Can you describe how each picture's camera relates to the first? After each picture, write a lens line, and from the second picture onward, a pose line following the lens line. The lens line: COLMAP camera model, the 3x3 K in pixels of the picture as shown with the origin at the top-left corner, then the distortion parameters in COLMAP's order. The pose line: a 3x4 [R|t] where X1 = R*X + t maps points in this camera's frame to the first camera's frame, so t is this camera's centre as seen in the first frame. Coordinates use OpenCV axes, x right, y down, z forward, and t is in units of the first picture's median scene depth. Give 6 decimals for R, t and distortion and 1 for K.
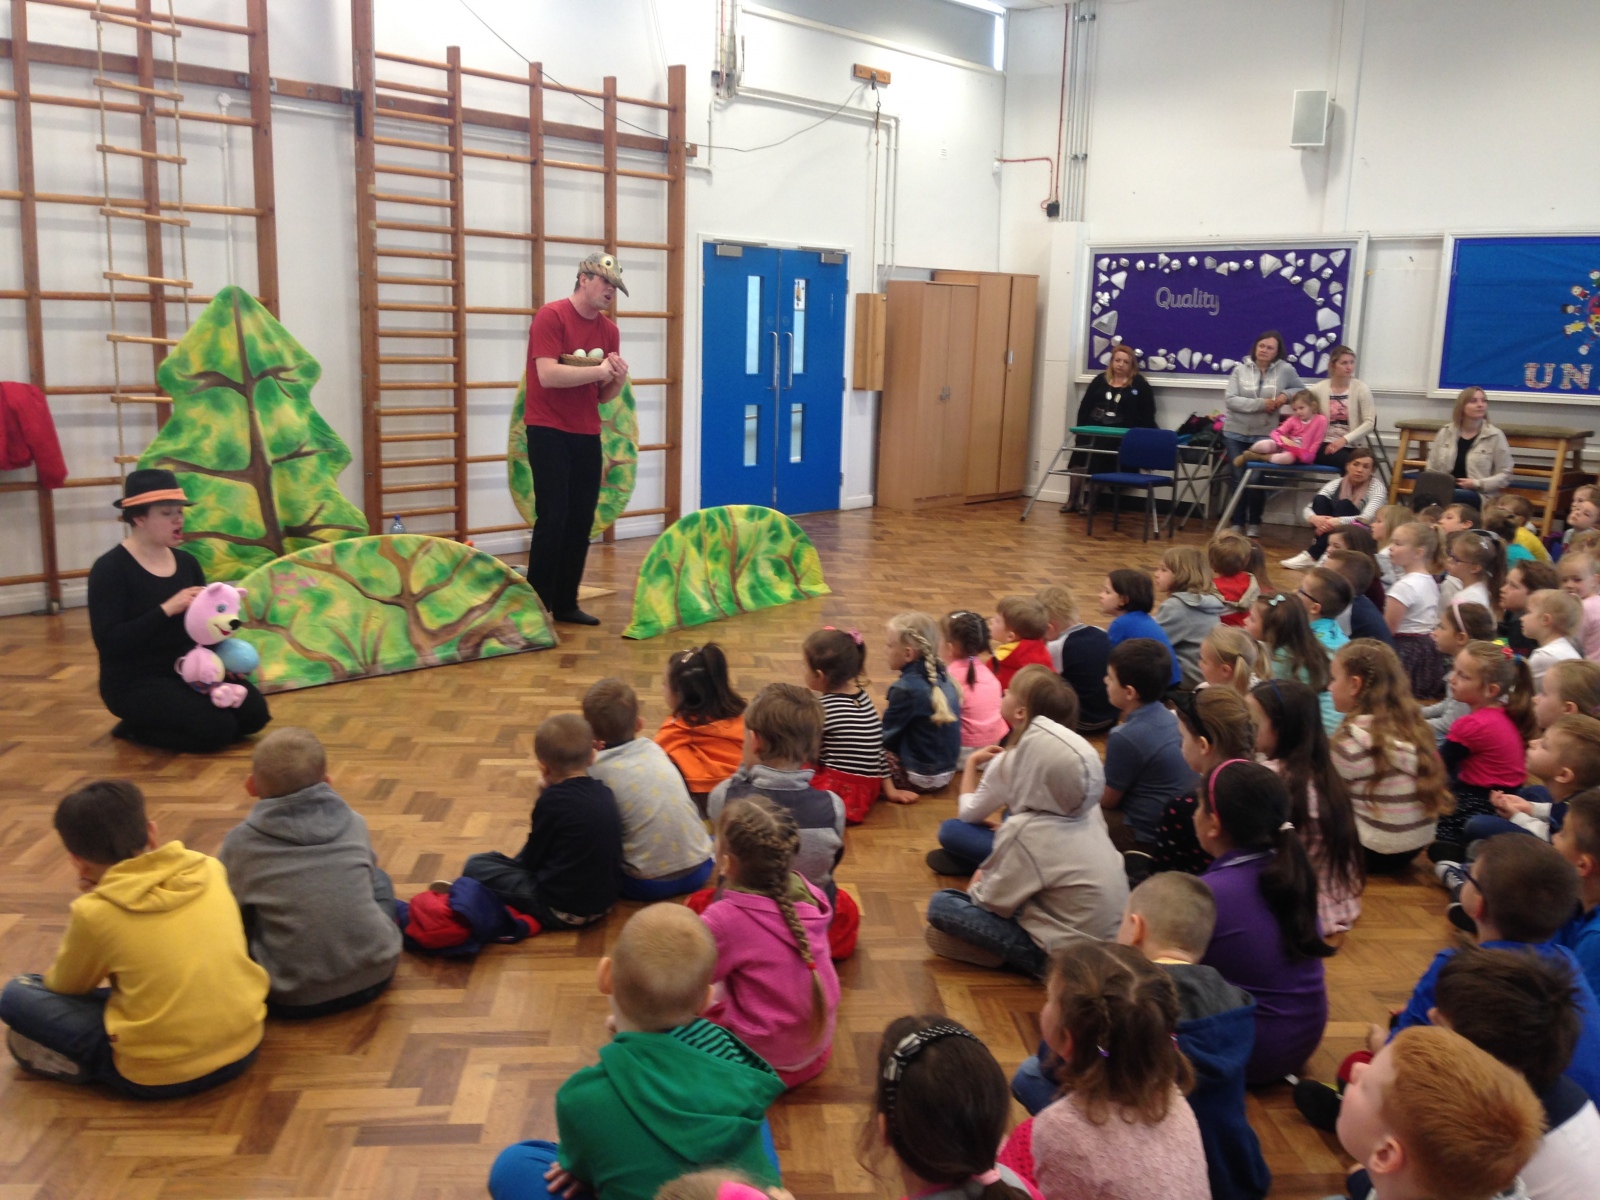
lens RADIAL K [[1449.6, 0, 793.3], [0, 1449.6, 566.9], [0, 0, 1]] dist [0.133095, -0.223869]
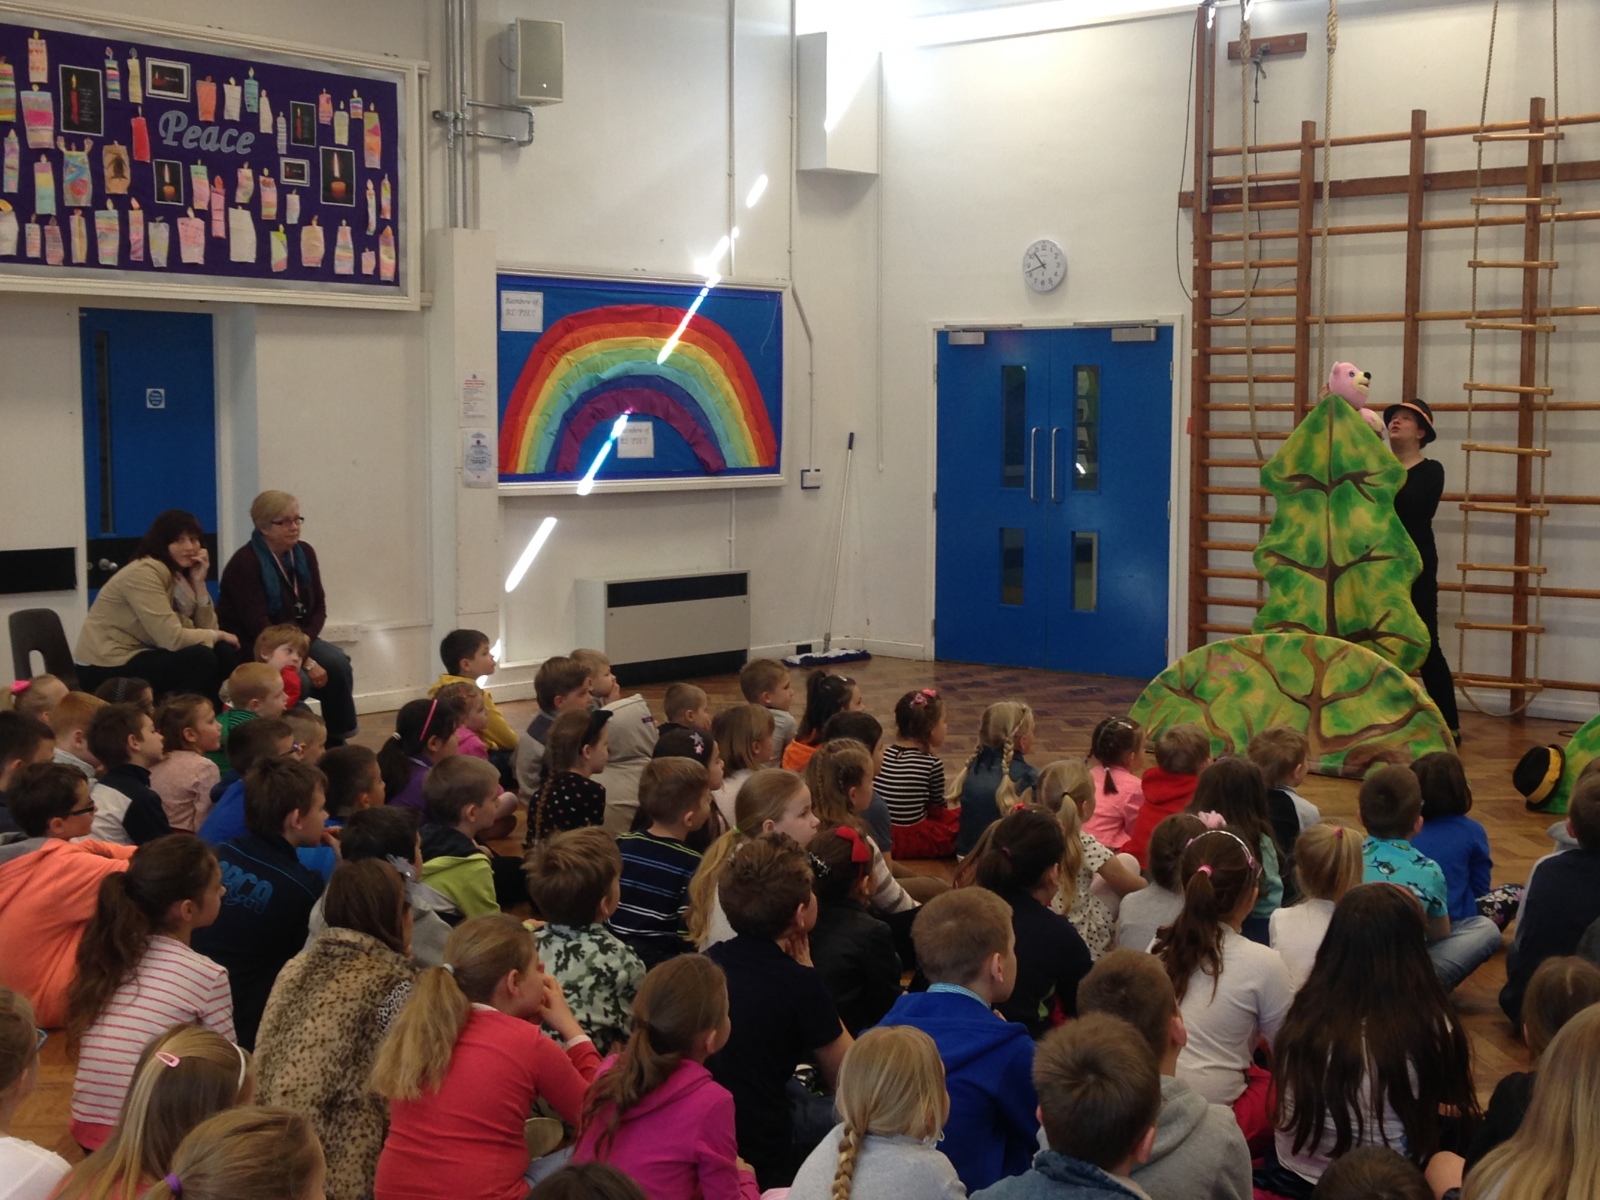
lens RADIAL K [[2437.0, 0, 797.5], [0, 2437.0, 540.1], [0, 0, 1]] dist [0.021002, 0.700054]
pose [[0.020272, 0.034729, -0.999191, 0.803011], [-0.165319, 0.985756, 0.030907, -0.045896], [0.986032, 0.164559, 0.025725, 0.345536]]
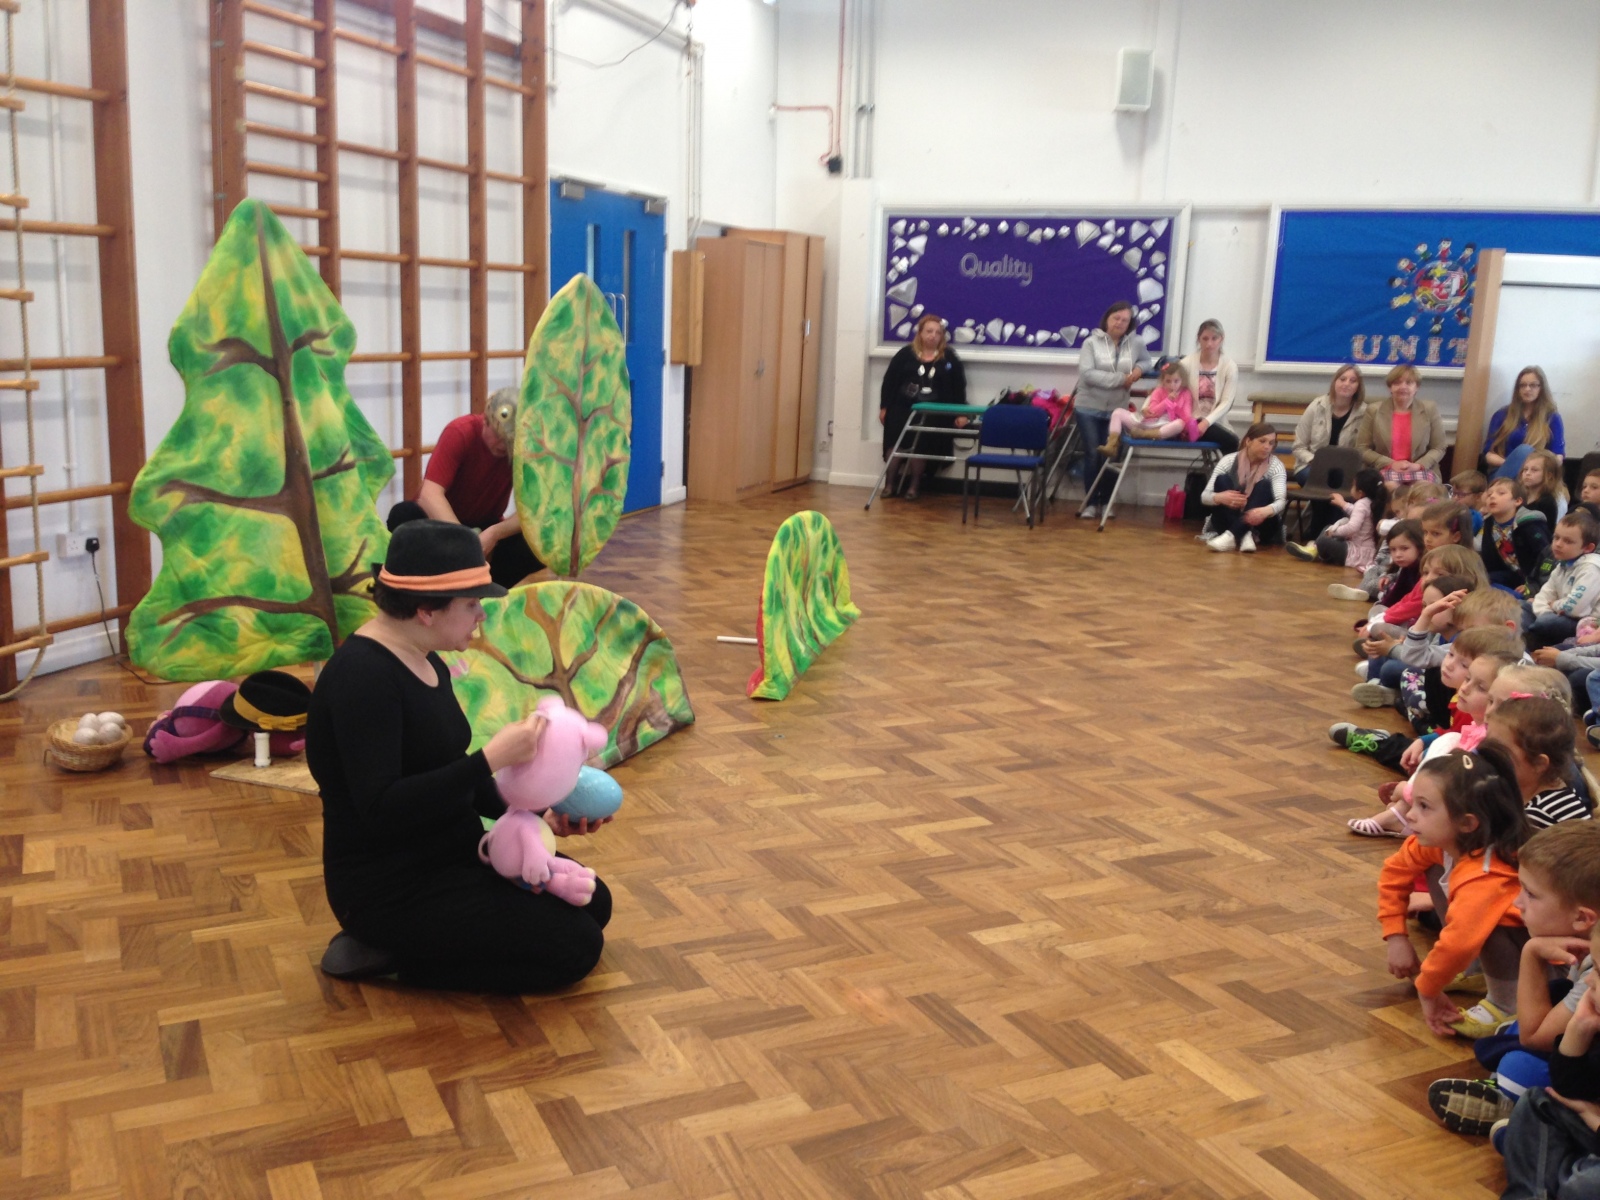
lens RADIAL K [[1449.6, 0, 793.3], [0, 1449.6, 566.9], [0, 0, 1]] dist [0.133095, -0.223869]
pose [[0.925863, -0.055565, 0.373752, -0.240238], [0.048935, 0.998431, 0.027212, -0.024500], [-0.374678, -0.006905, 0.927129, 0.196241]]
